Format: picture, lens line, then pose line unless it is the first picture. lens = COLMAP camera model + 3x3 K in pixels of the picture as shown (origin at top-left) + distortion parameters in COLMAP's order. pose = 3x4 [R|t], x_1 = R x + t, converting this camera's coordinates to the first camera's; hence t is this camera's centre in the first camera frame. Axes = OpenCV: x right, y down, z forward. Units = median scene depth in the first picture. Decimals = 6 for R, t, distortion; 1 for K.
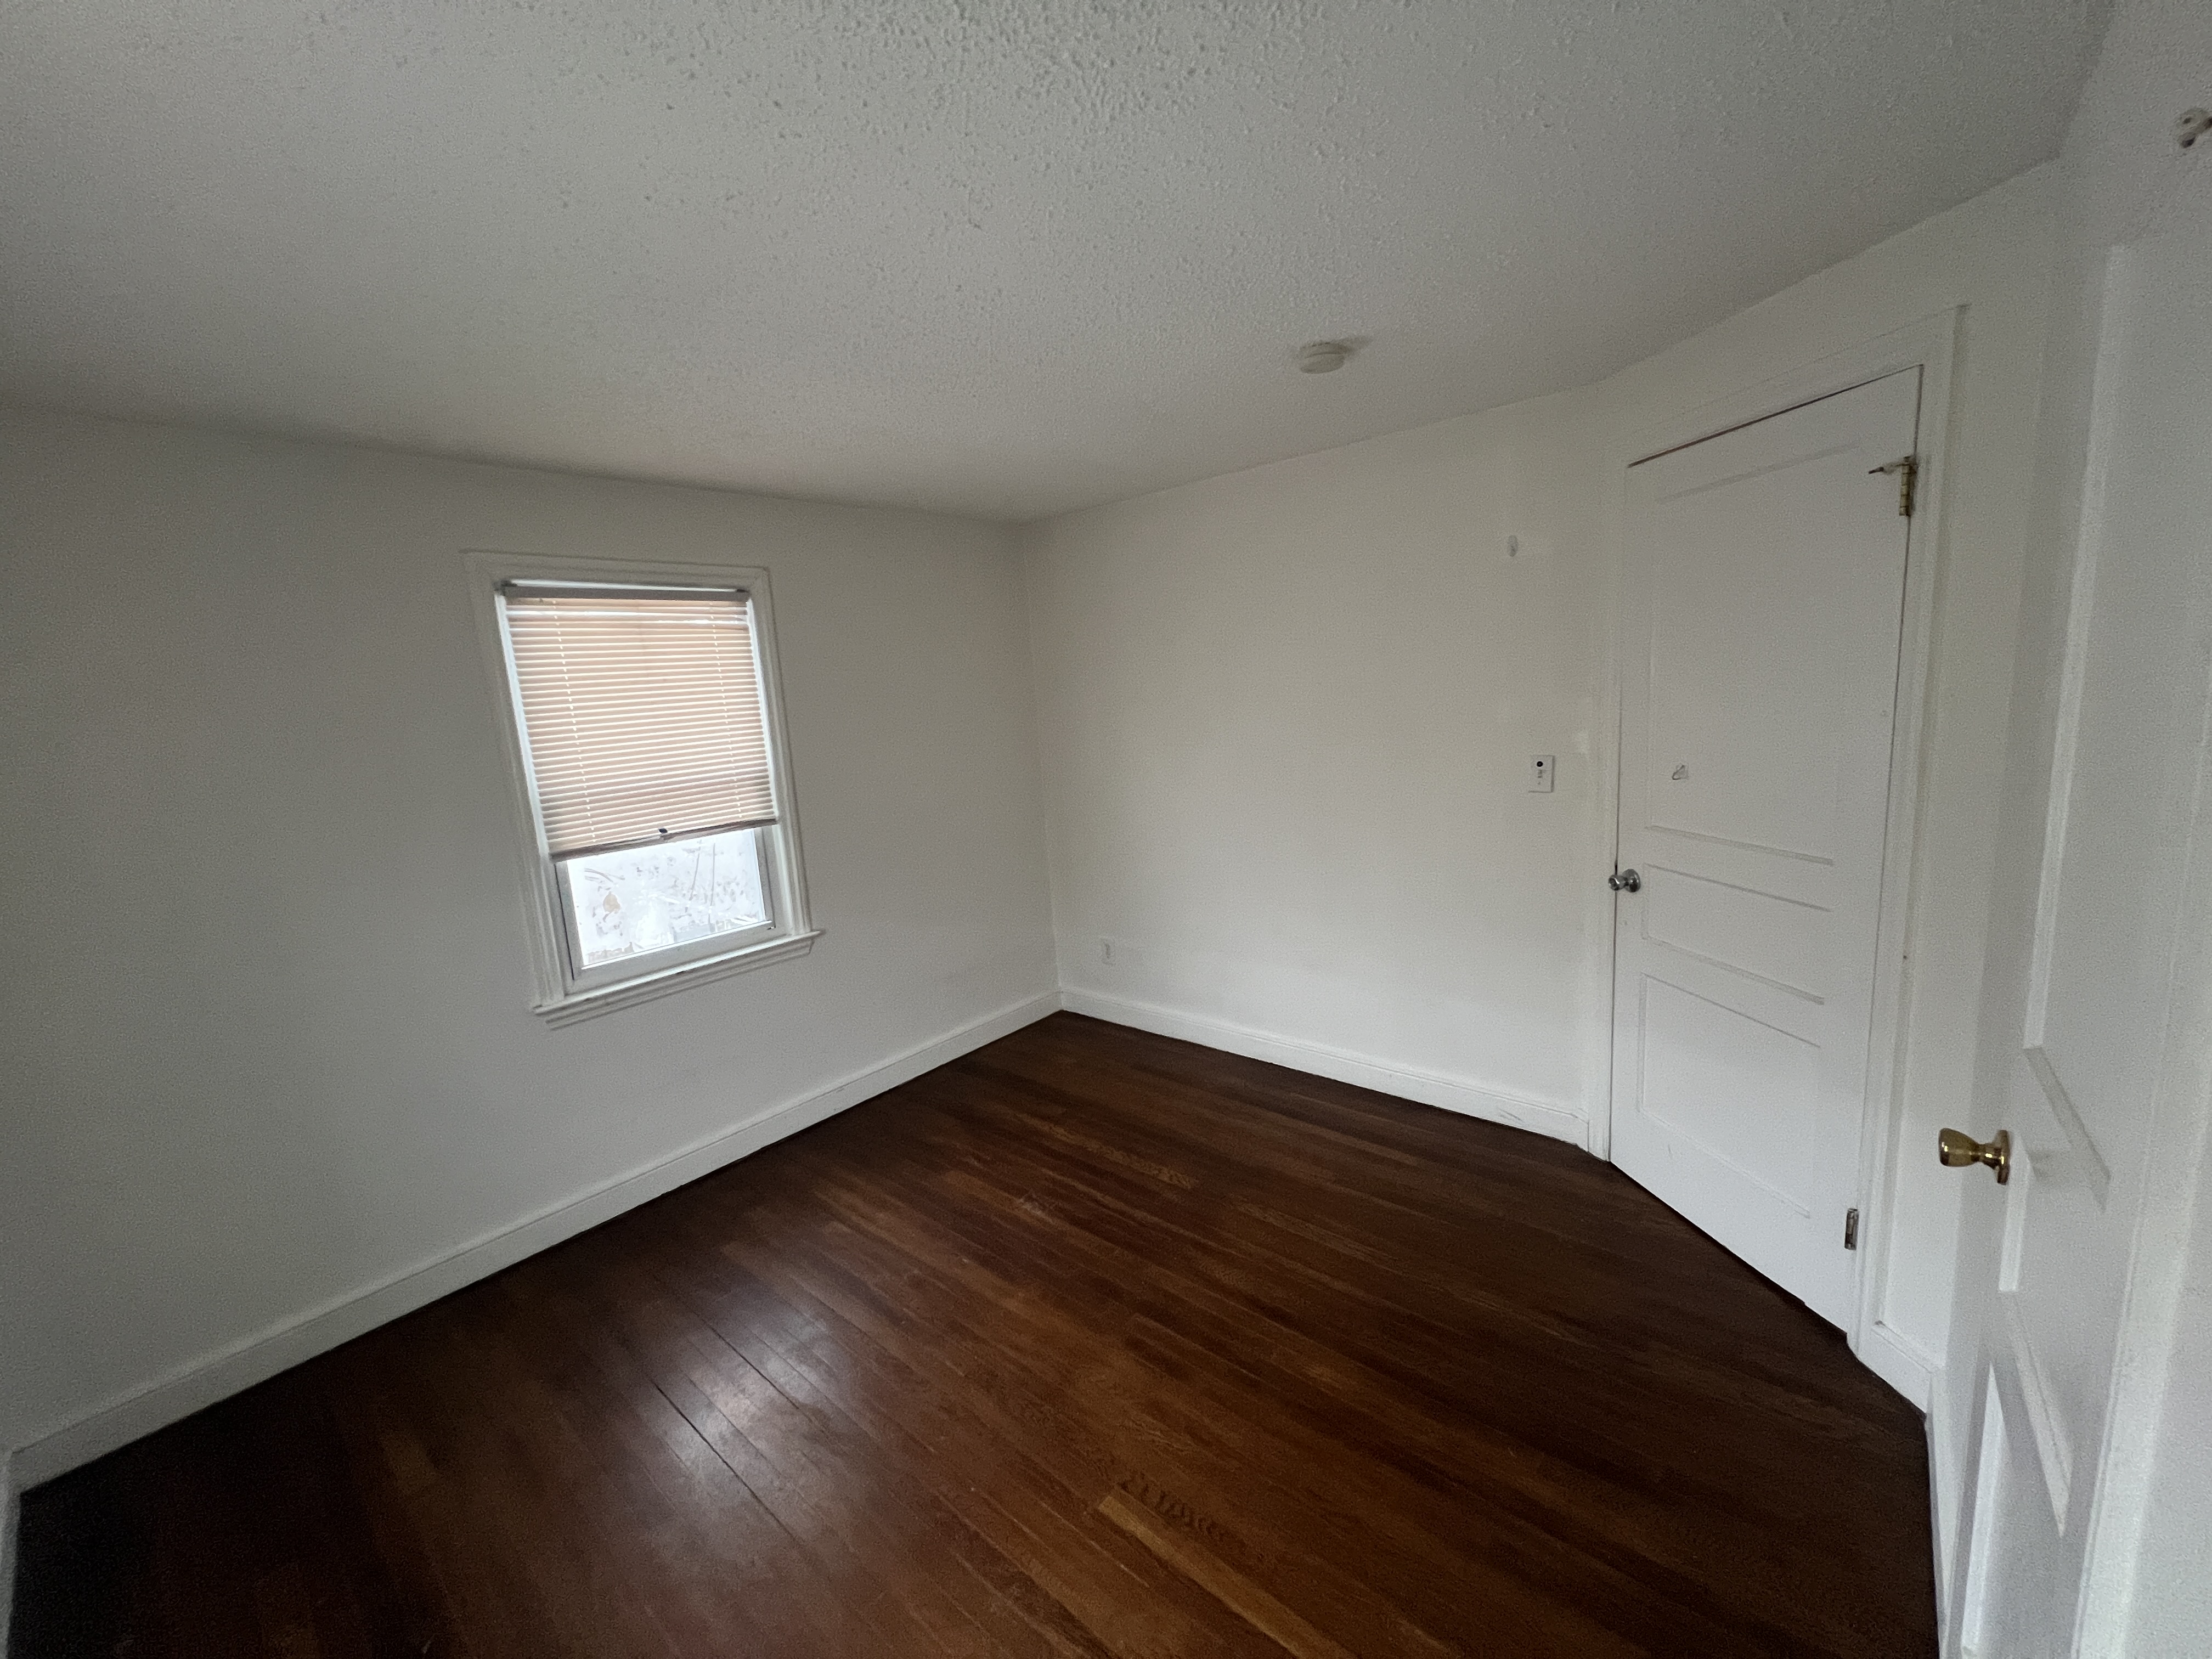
lens RADIAL K [[882.6, 0, 1106.0], [0, 882.6, 829.5], [0, 0, 1]] dist [0.000293, 0.000088]
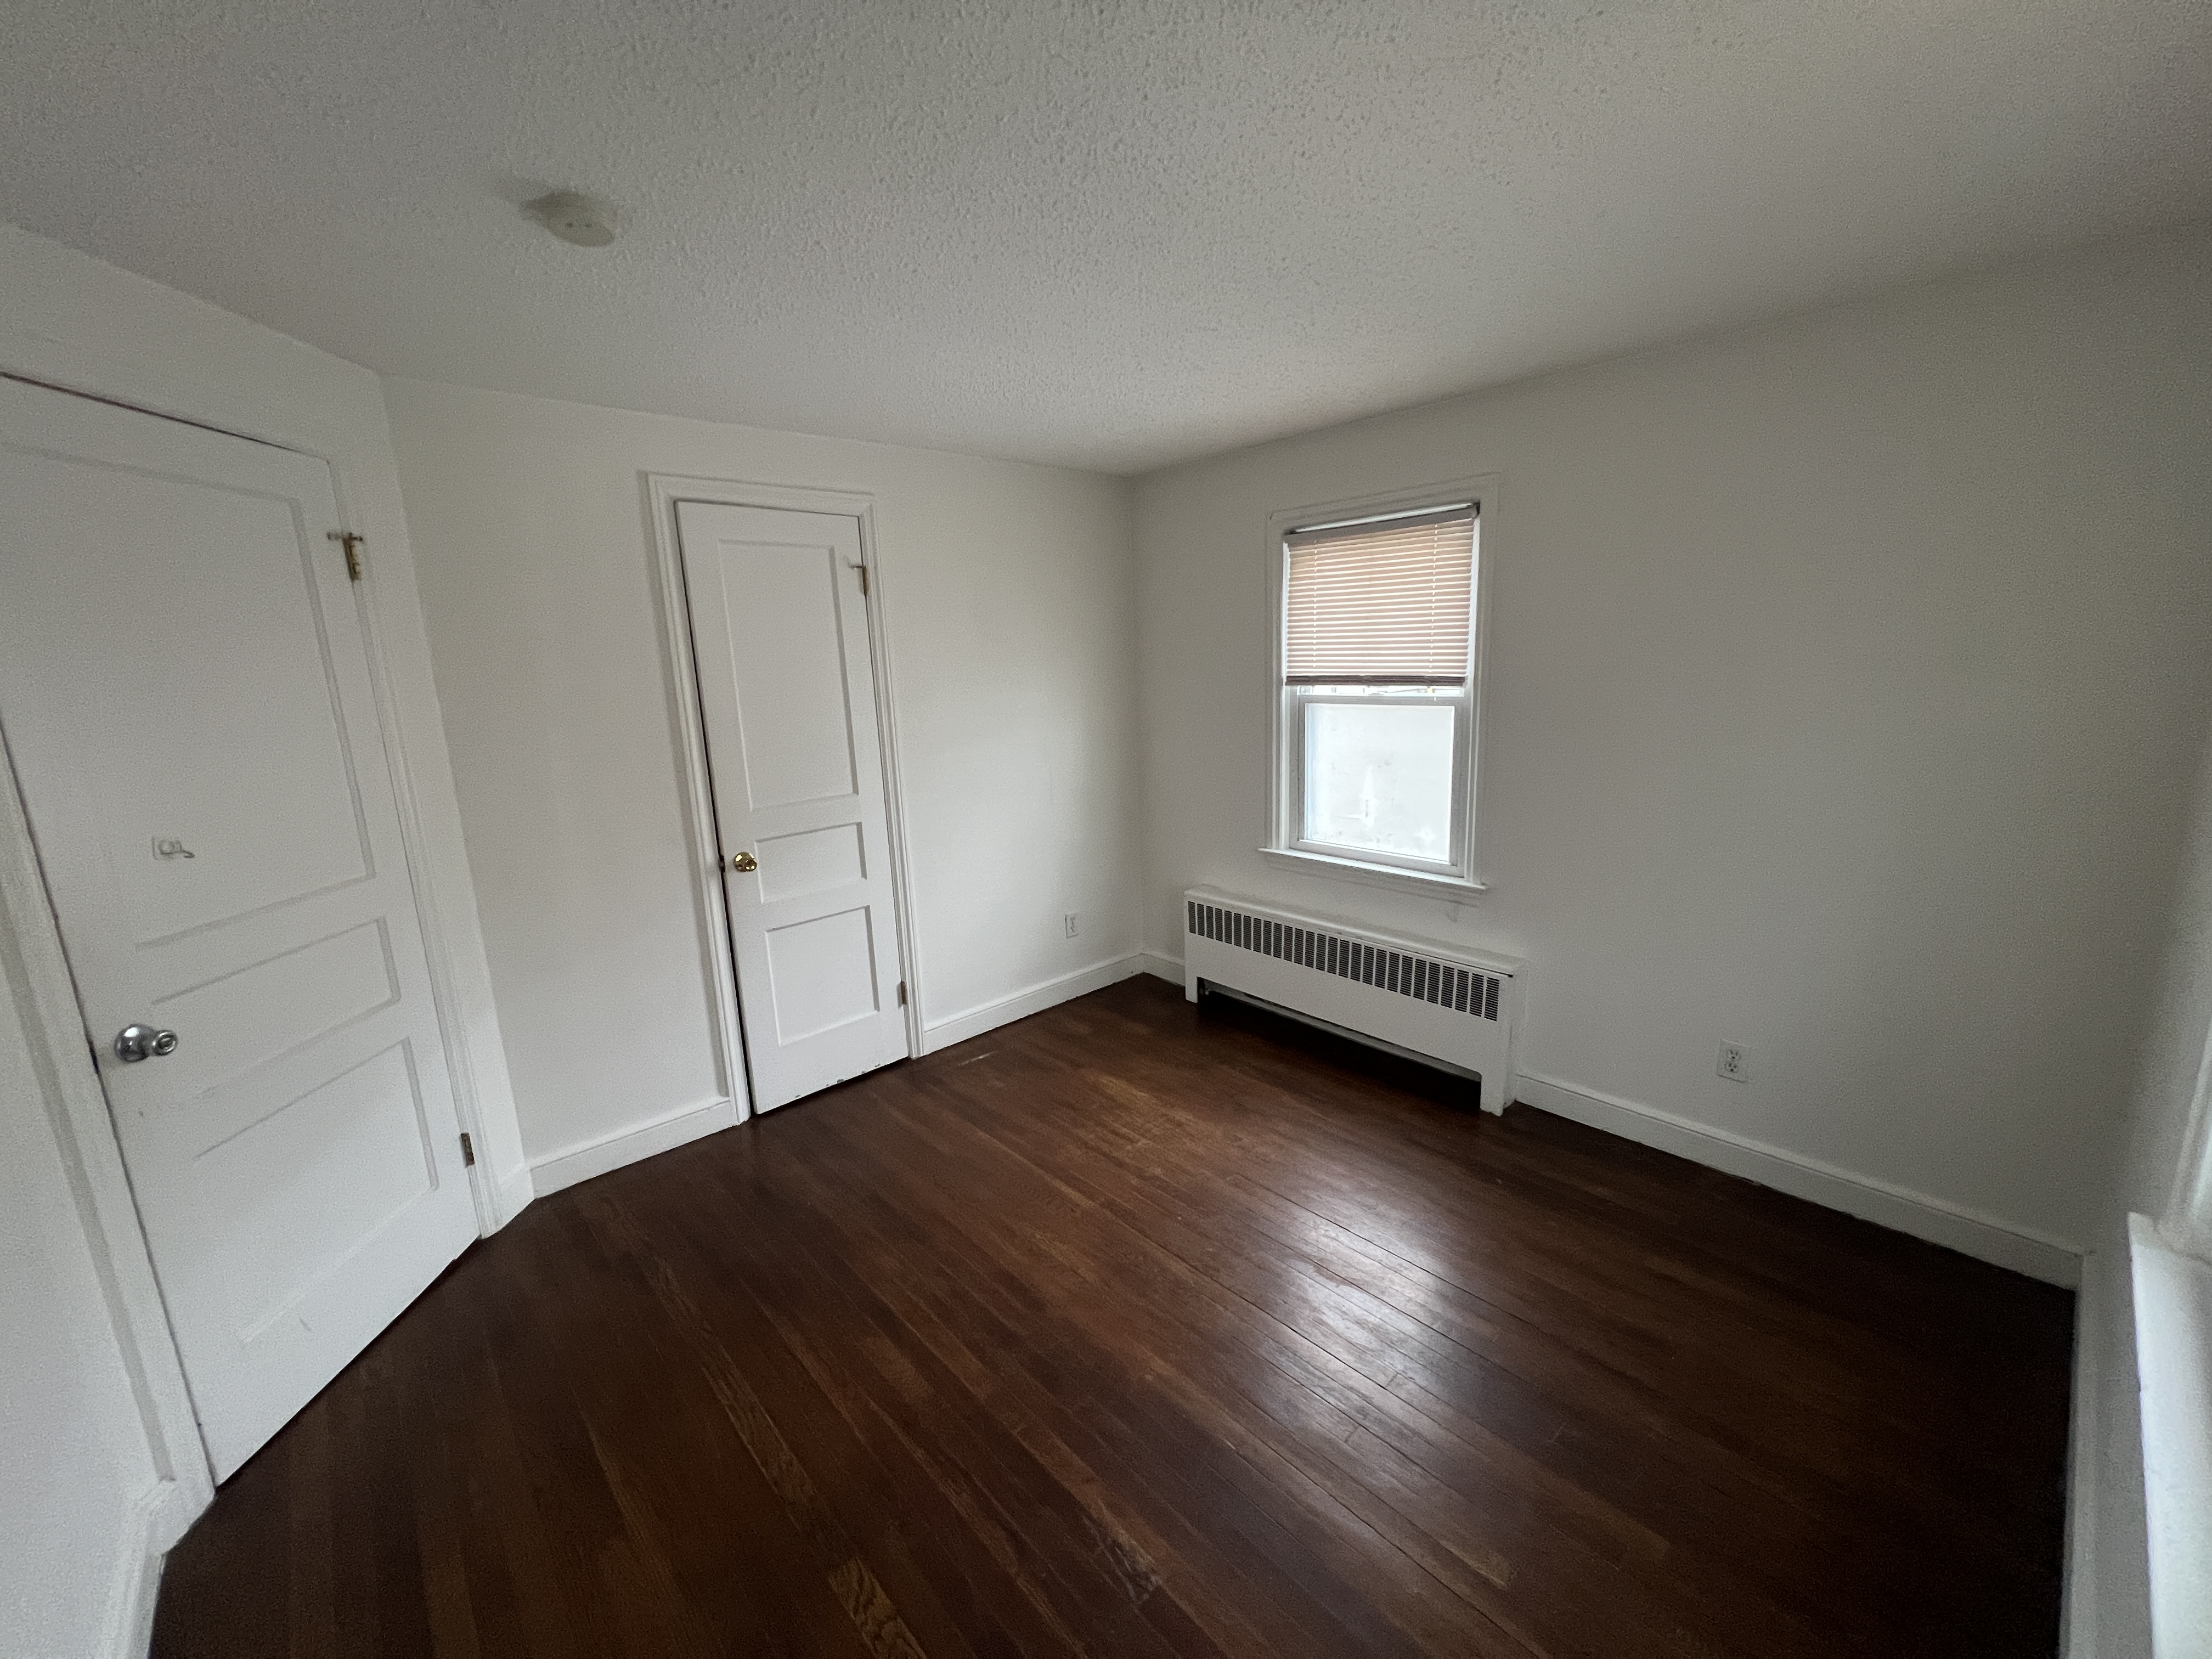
lens RADIAL K [[882.6, 0, 1106.0], [0, 882.6, 829.5], [0, 0, 1]] dist [0.000293, 0.000088]
pose [[-0.986861, 0.080894, 0.139862, -0.230236], [0.125071, 0.930485, 0.344319, -0.254811], [-0.102286, 0.357287, -0.928377, 1.721863]]
